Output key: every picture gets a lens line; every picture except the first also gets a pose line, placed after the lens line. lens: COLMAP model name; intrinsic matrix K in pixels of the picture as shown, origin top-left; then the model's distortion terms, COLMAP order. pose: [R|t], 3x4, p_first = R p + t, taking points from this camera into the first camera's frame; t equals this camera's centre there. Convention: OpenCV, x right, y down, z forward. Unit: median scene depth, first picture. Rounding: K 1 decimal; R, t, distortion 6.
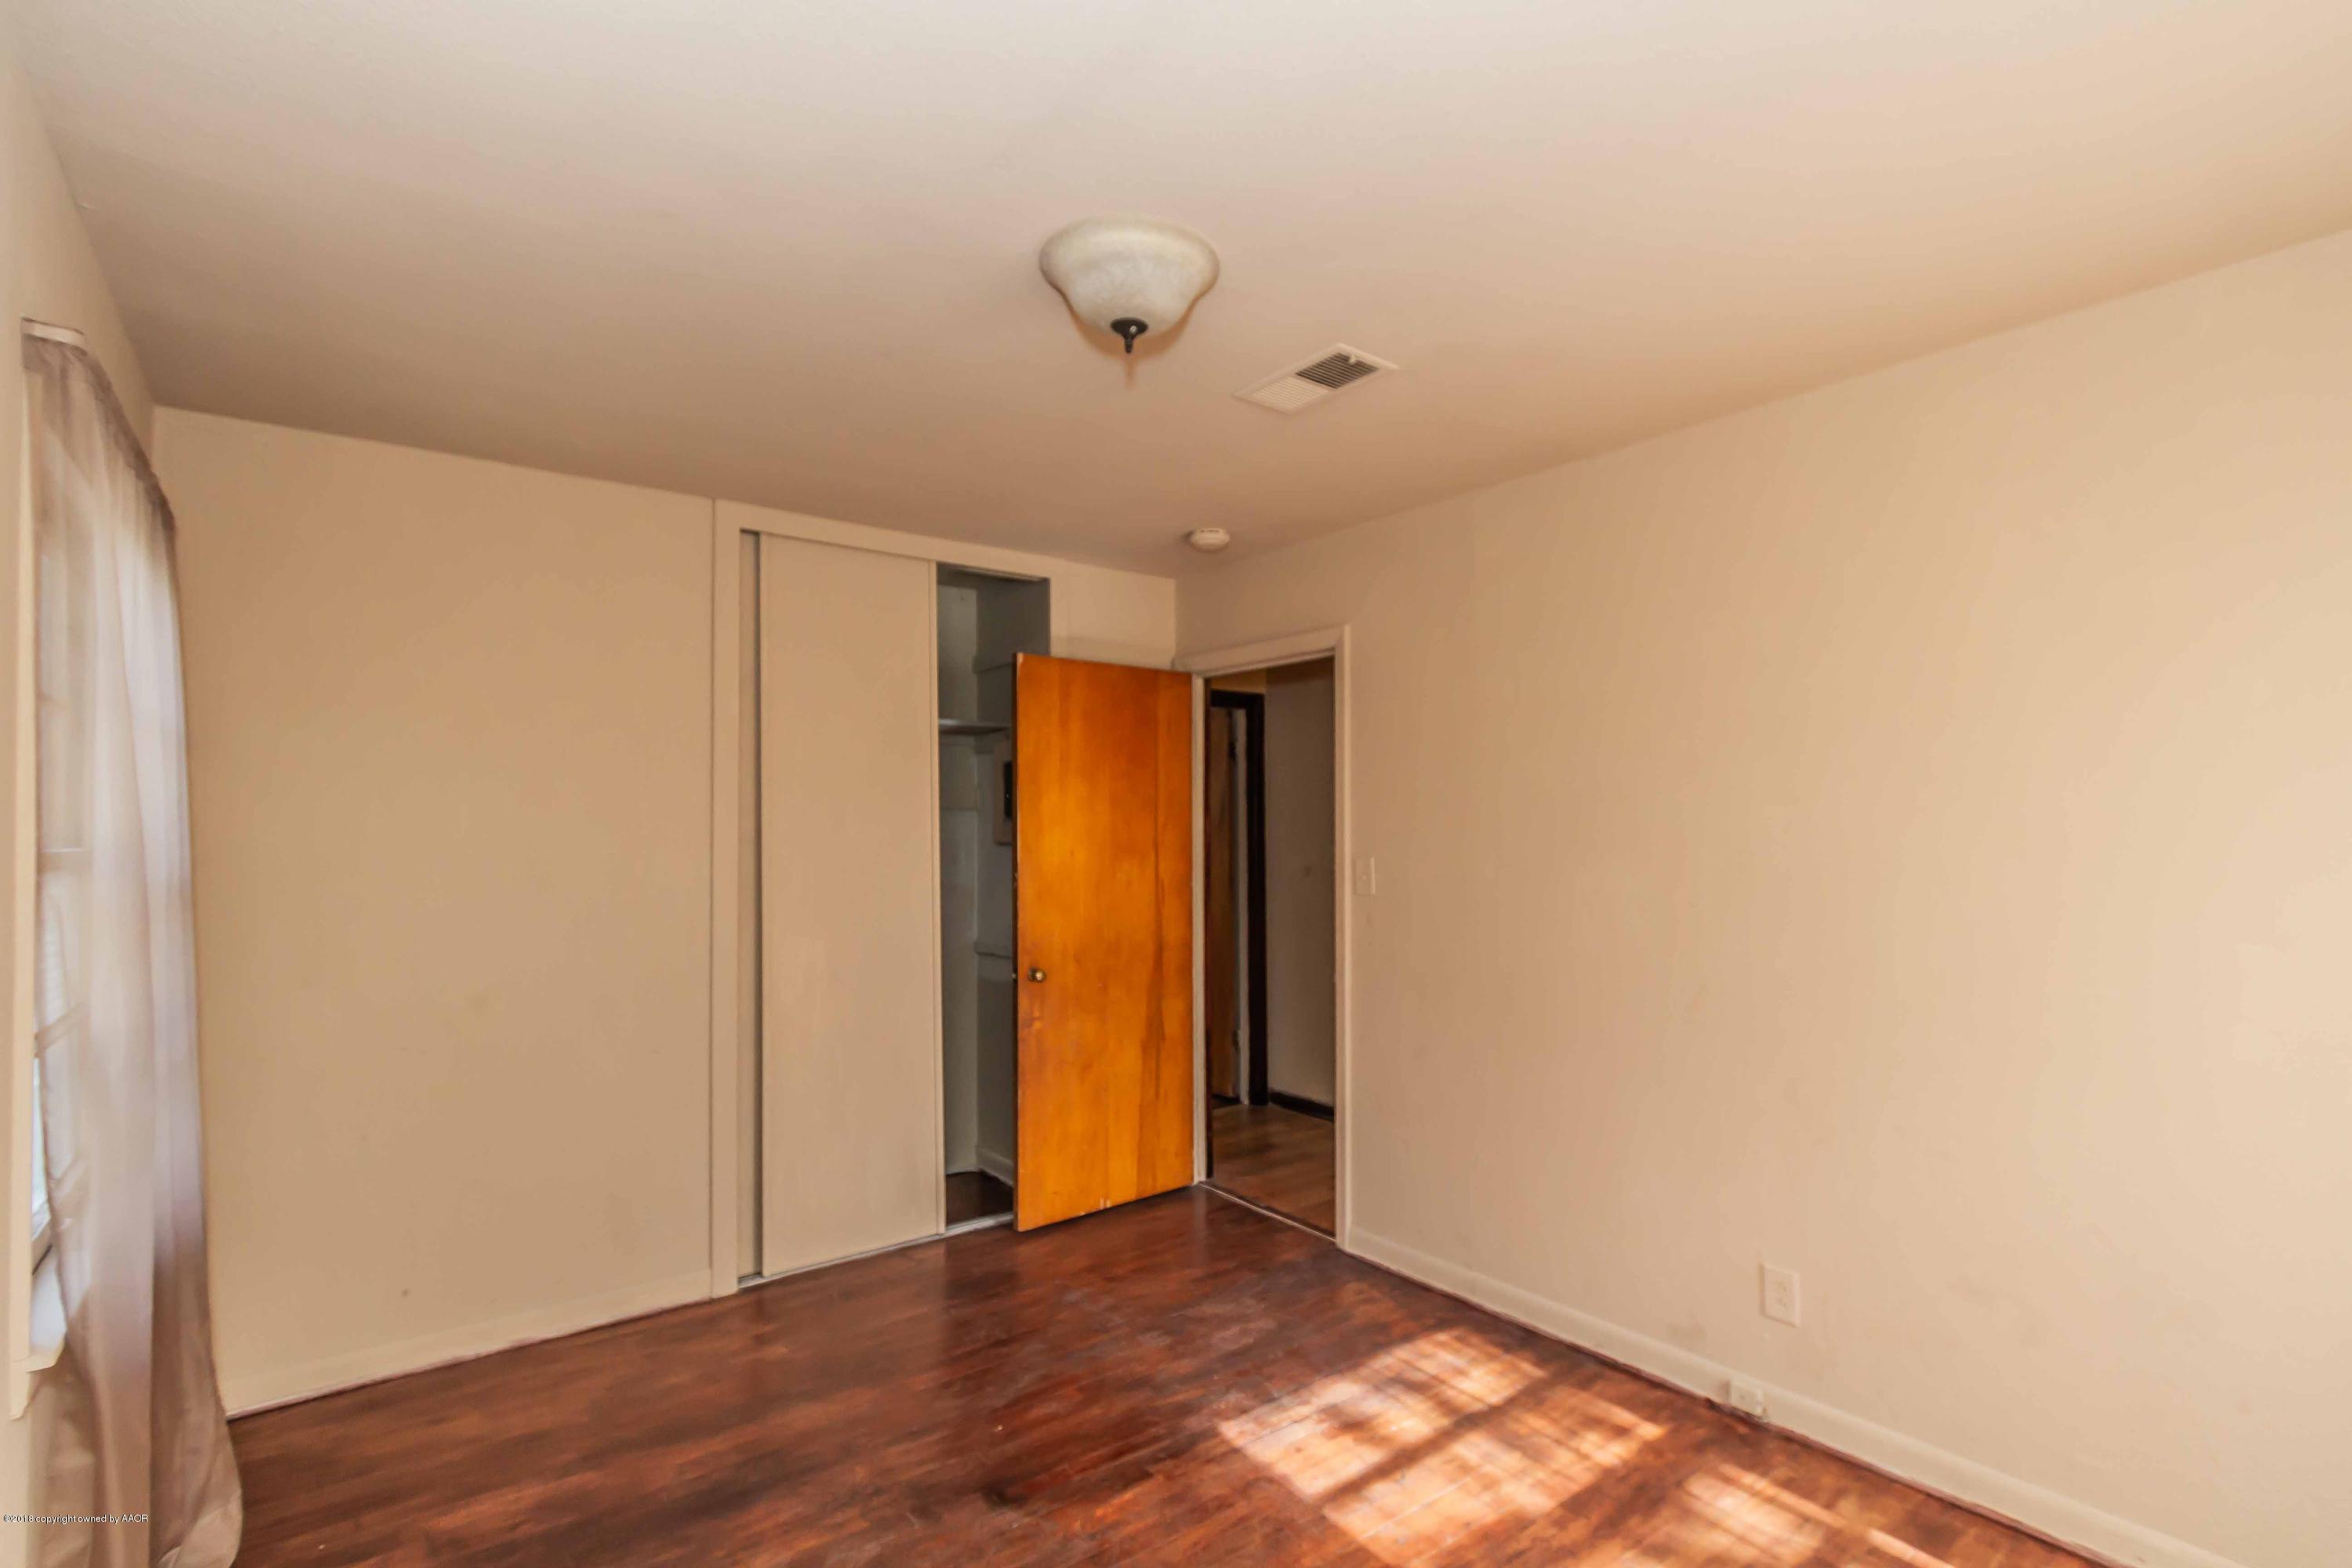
lens RADIAL K [[1116.6, 0, 1189.9], [0, 1116.6, 820.0], [0, 0, 1]] dist [0.001955, -0.000281]
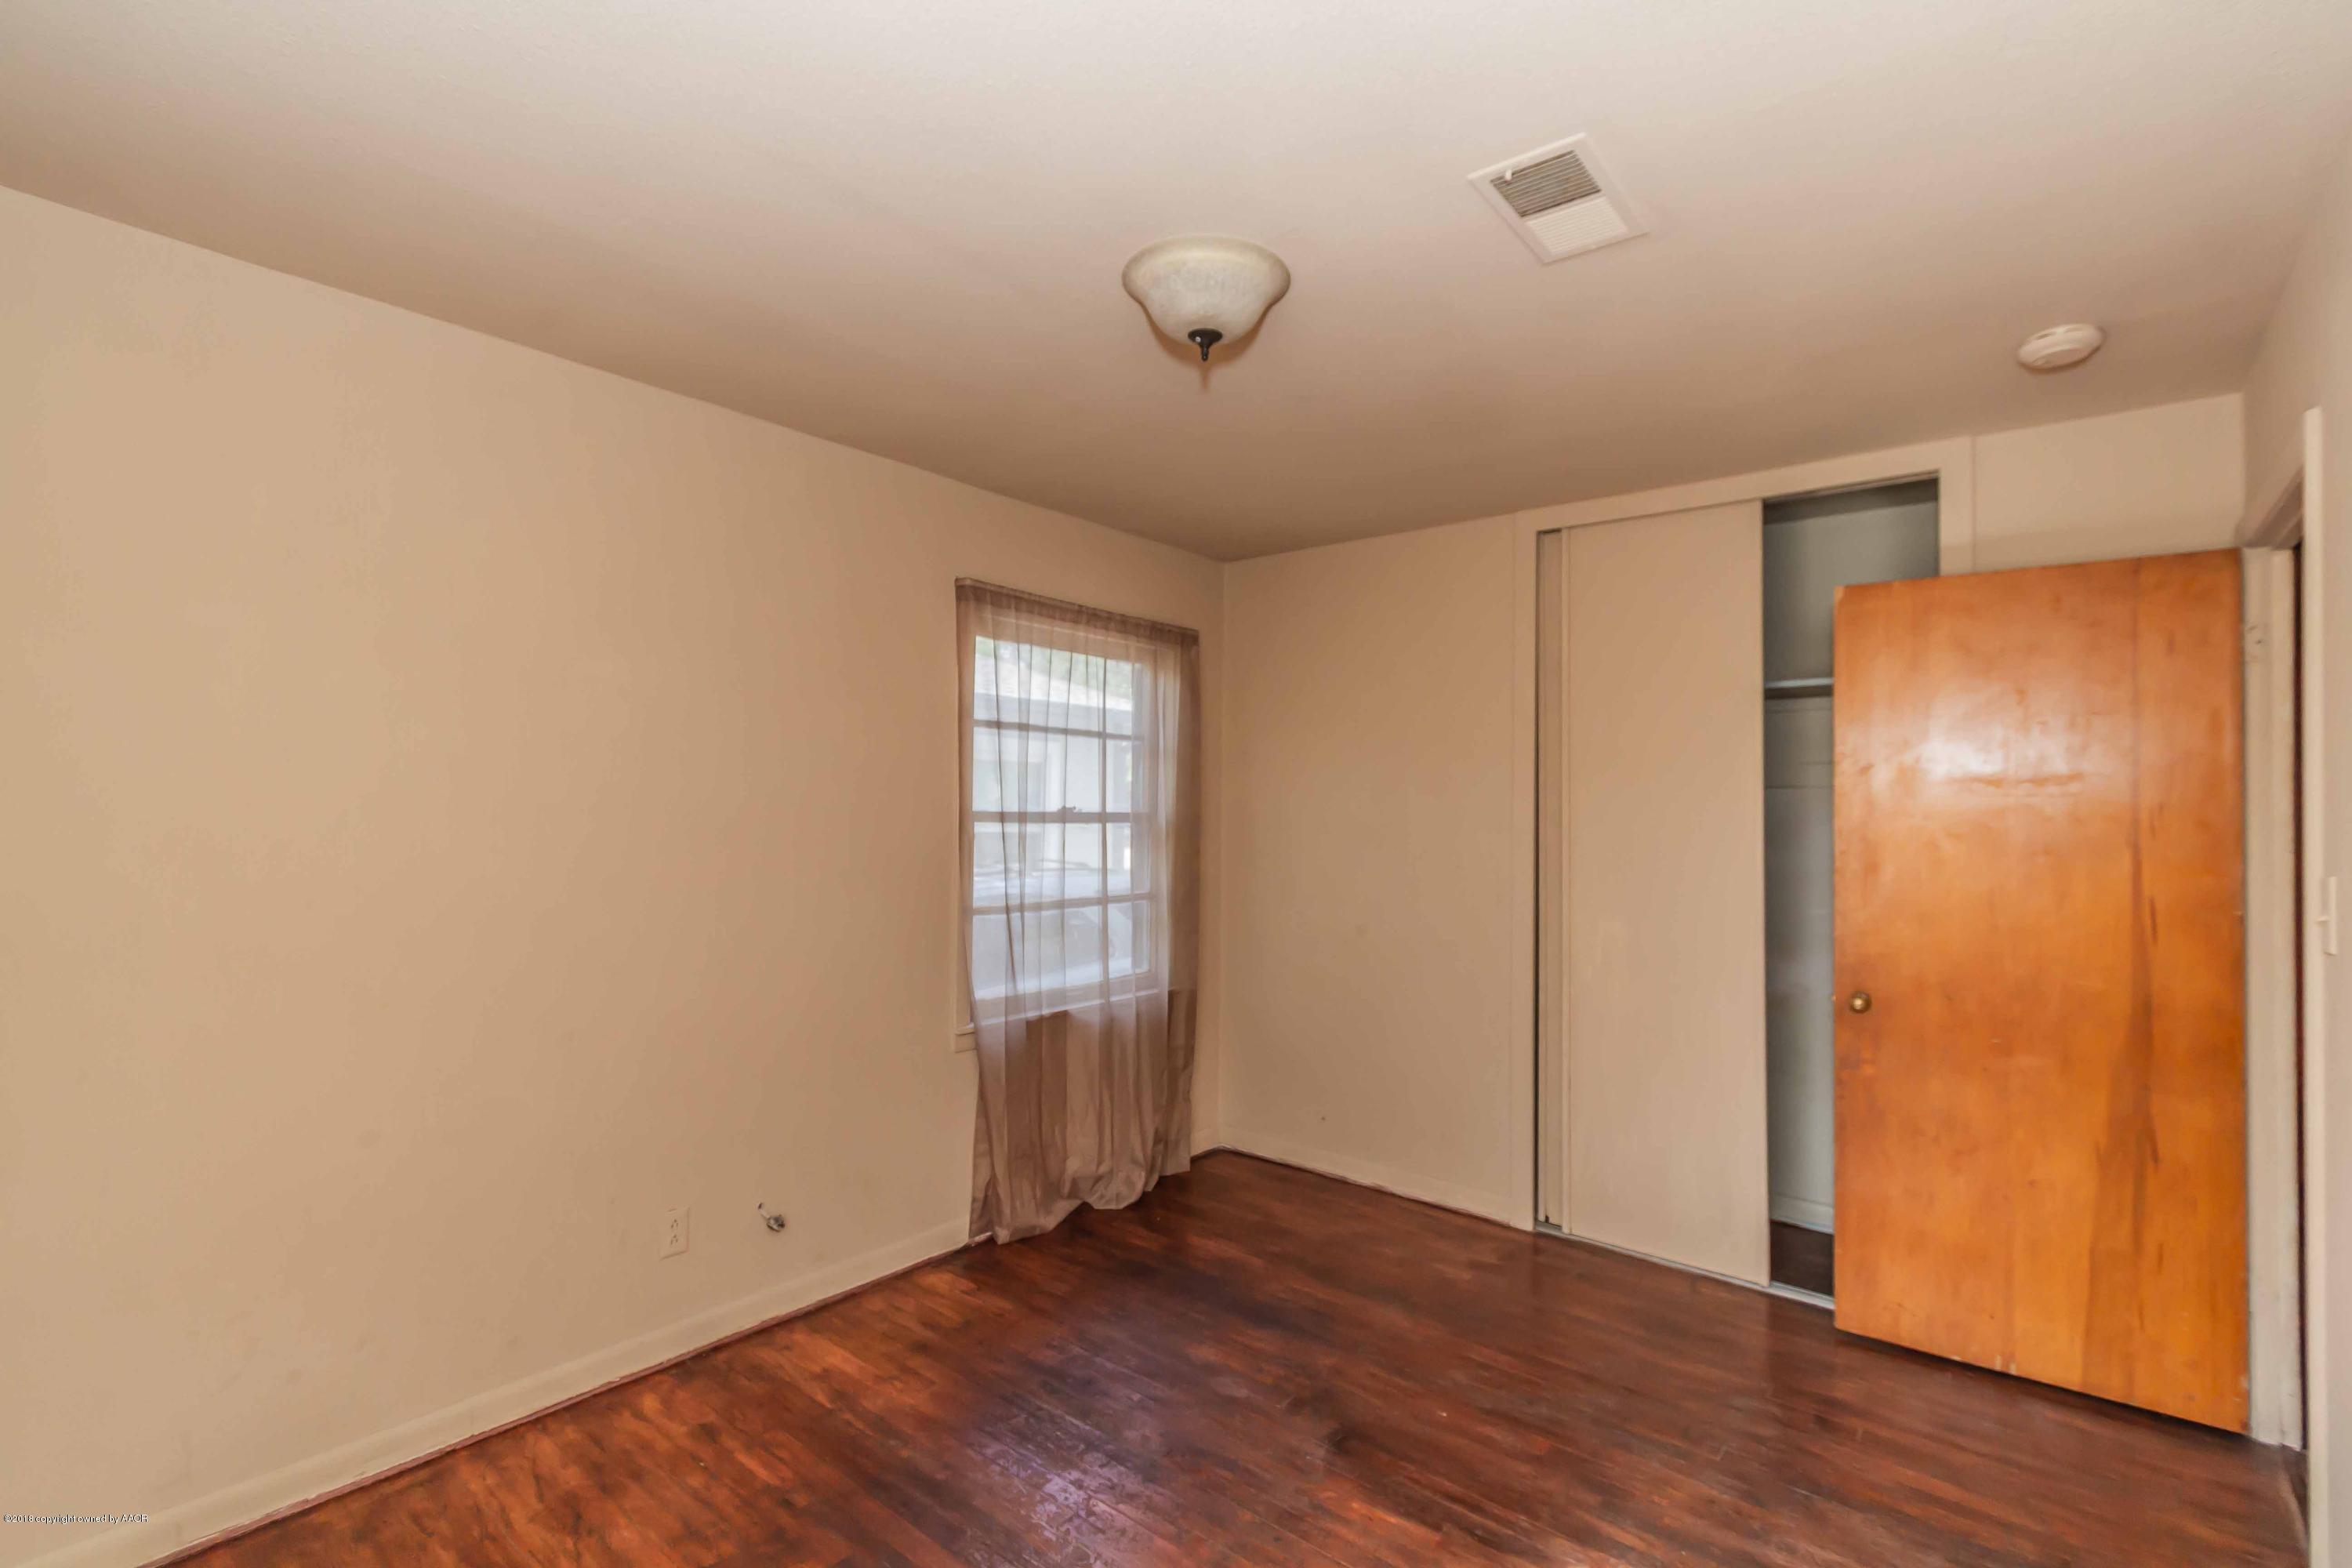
lens RADIAL K [[1070.1, 0, 1174.9], [0, 1070.1, 789.4], [0, 0, 1]] dist [0.004699, -0.002245]
pose [[0.203237, -0.008489, -0.979093, 0.603322], [-0.005930, 0.999933, -0.009900, 0.003834], [0.979112, 0.007819, 0.203173, 0.485356]]
